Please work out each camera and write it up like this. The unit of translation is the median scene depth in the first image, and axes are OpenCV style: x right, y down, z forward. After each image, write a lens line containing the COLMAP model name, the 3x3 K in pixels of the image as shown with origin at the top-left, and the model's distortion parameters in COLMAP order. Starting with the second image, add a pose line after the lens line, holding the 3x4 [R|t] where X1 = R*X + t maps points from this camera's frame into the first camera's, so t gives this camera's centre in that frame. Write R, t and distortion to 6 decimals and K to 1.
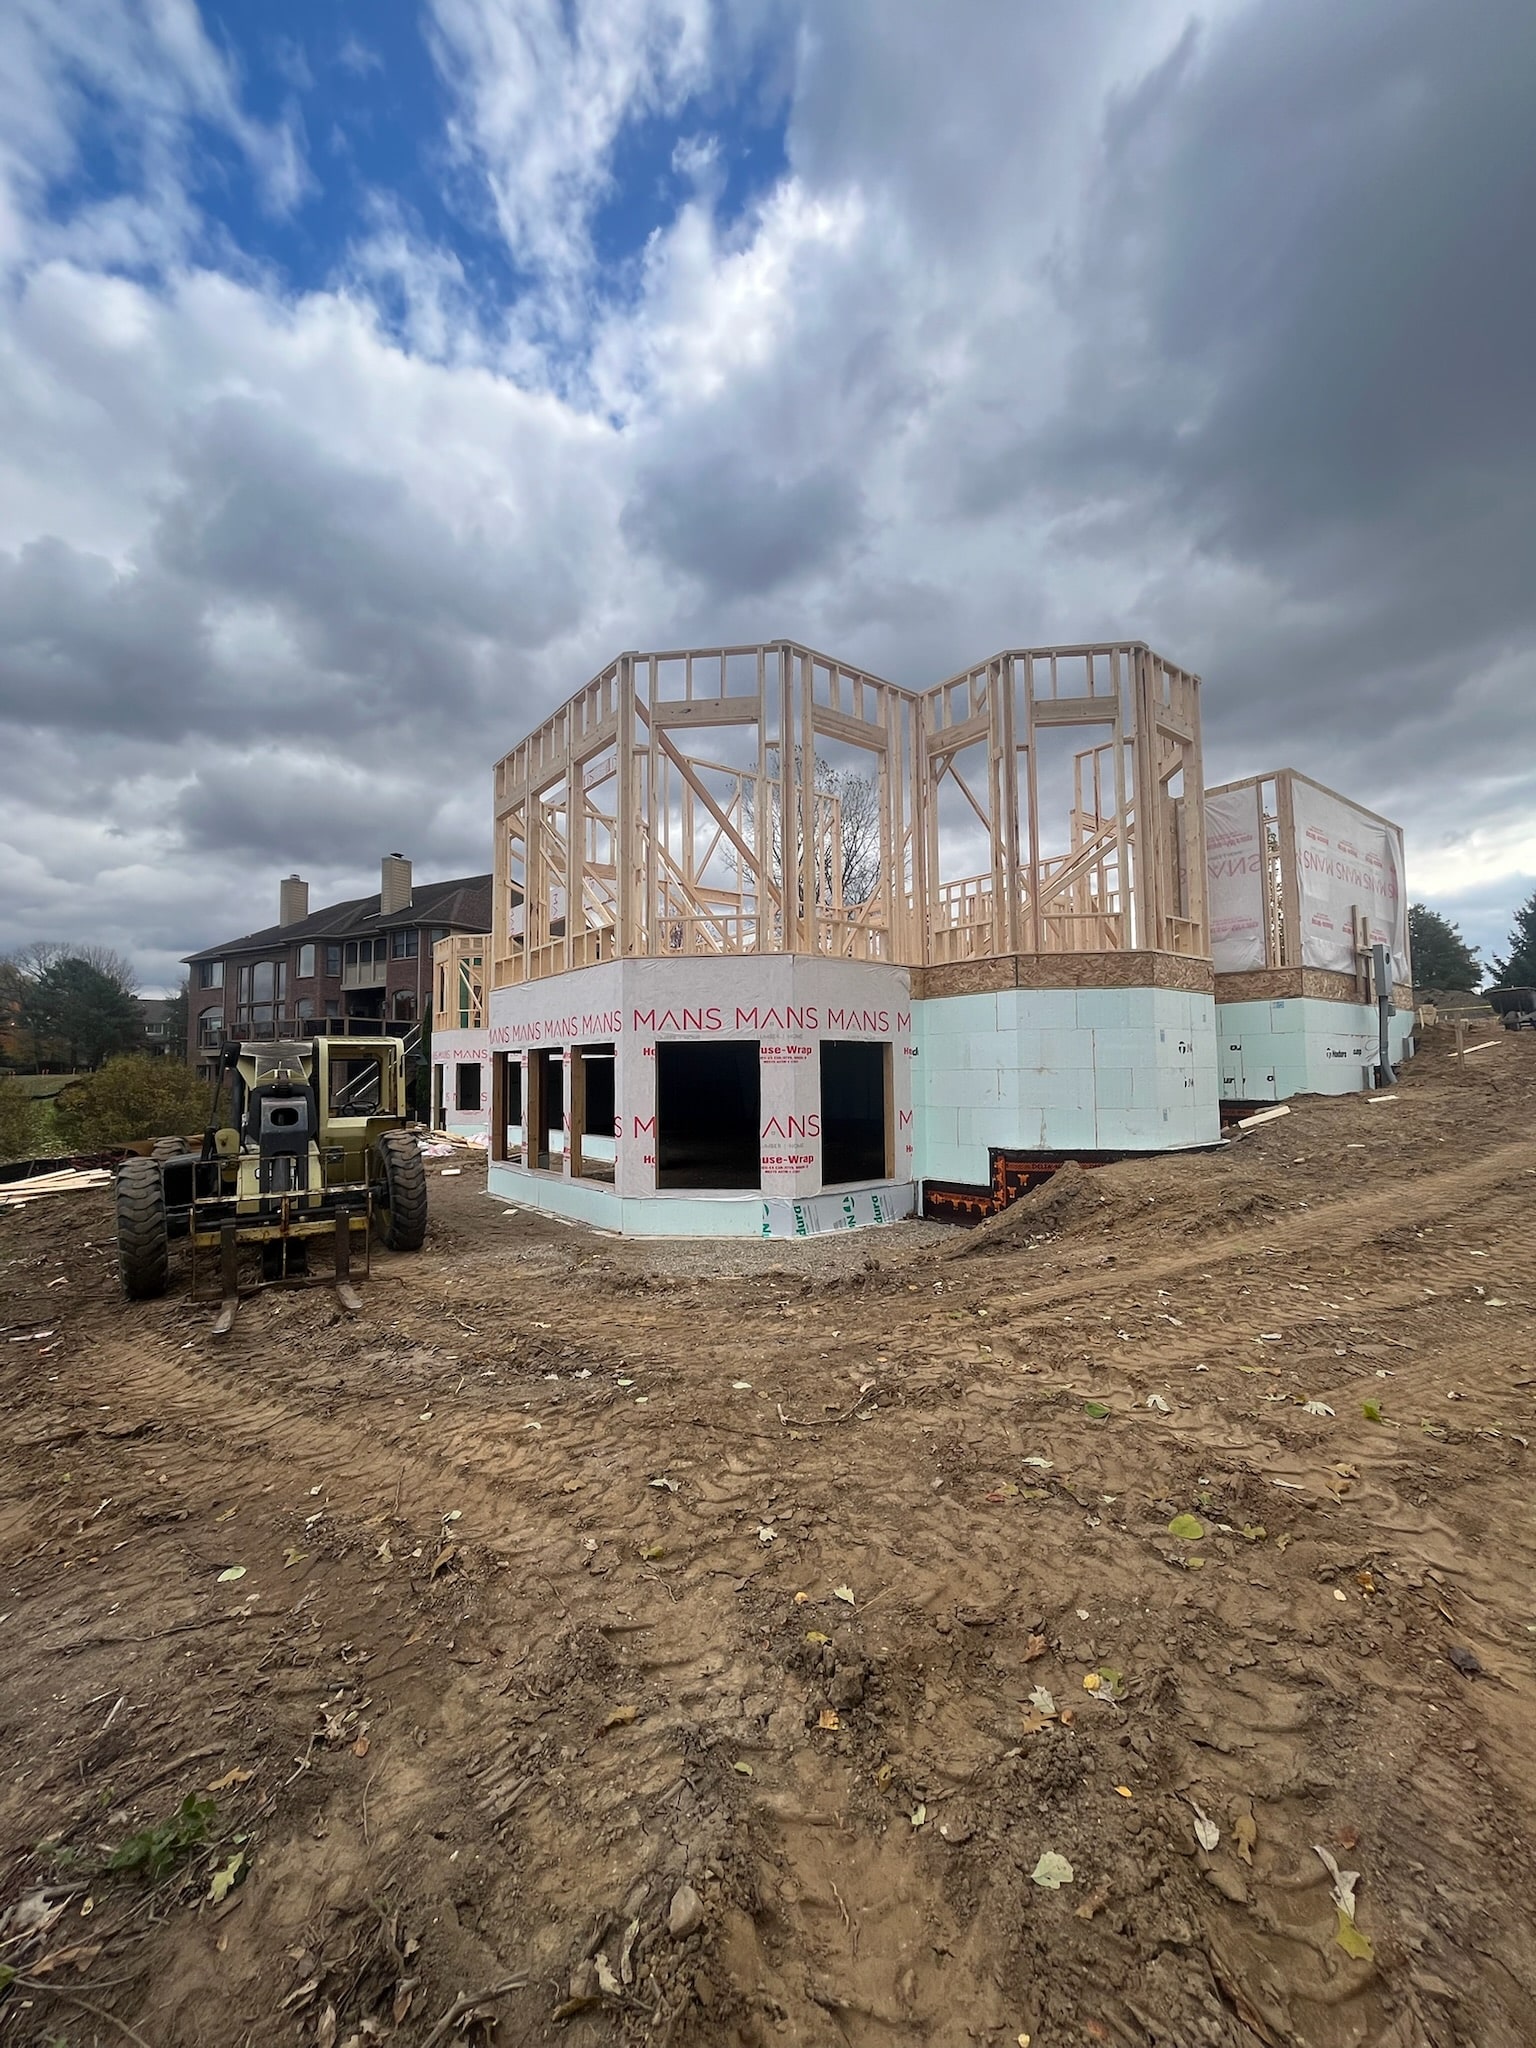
lens RADIAL K [[818.9, 0, 768.0], [0, 818.9, 1024.0], [0, 0, 1]] dist [-0.003607, -0.000540]
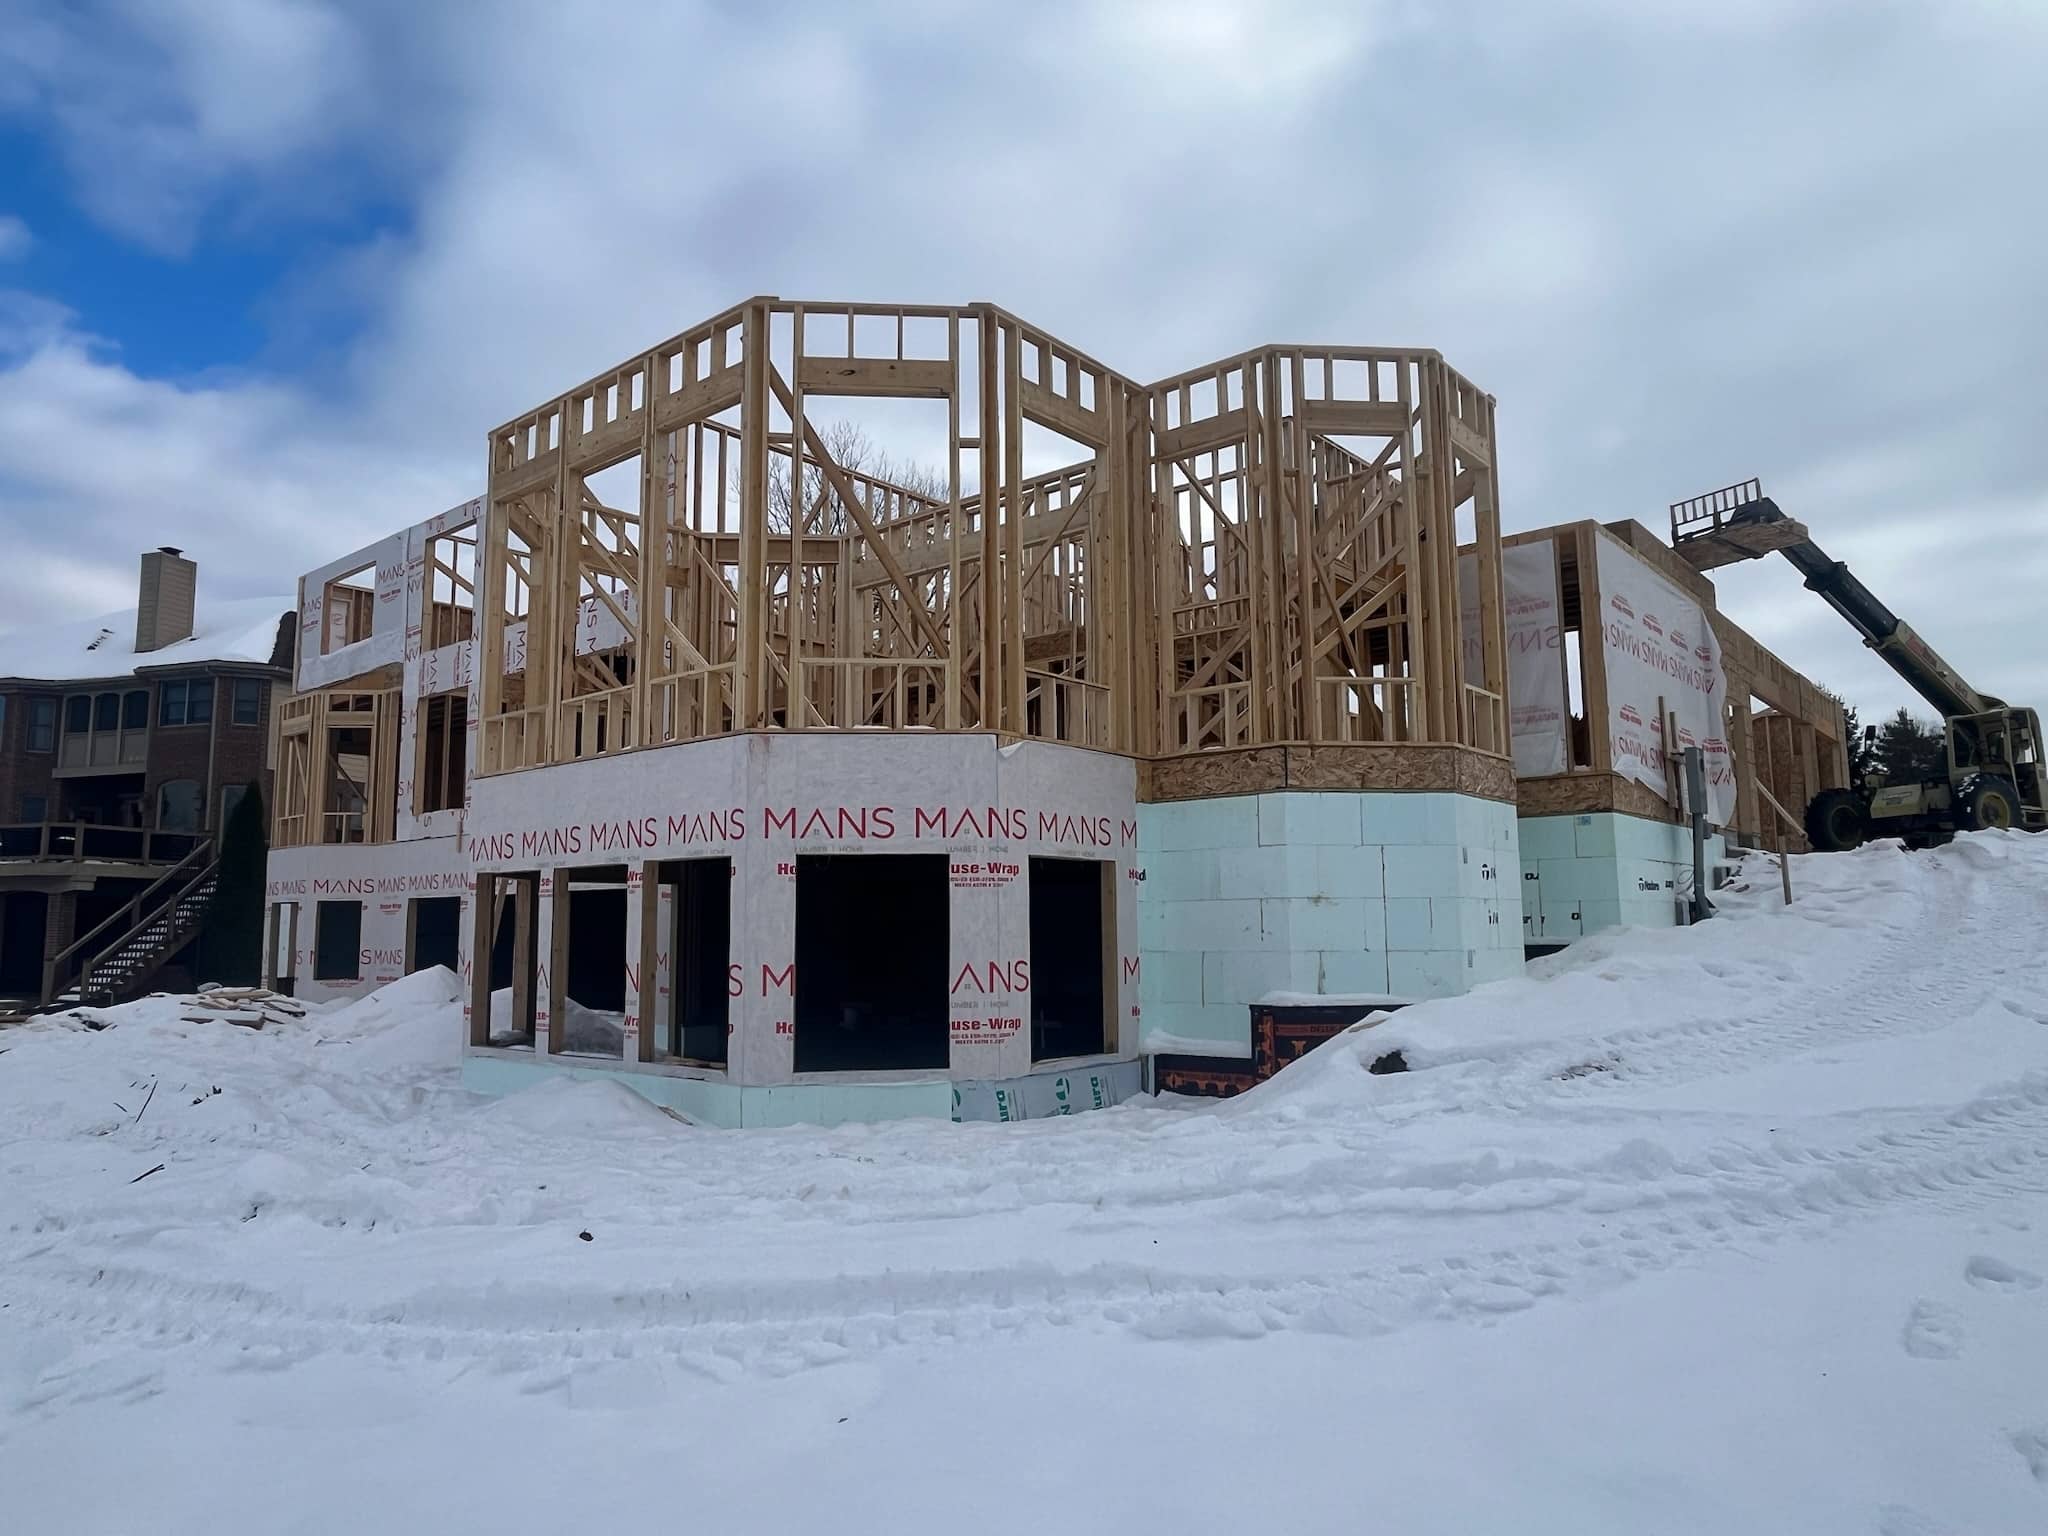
lens RADIAL K [[1299.5, 0, 1024.0], [0, 1299.5, 768.0], [0, 0, 1]] dist [0.002096, 0.000025]
pose [[0.977373, 0.027196, 0.209766, -0.178673], [-0.012777, 0.997480, -0.069790, 0.022561], [-0.211136, 0.065531, 0.975258, -0.106944]]
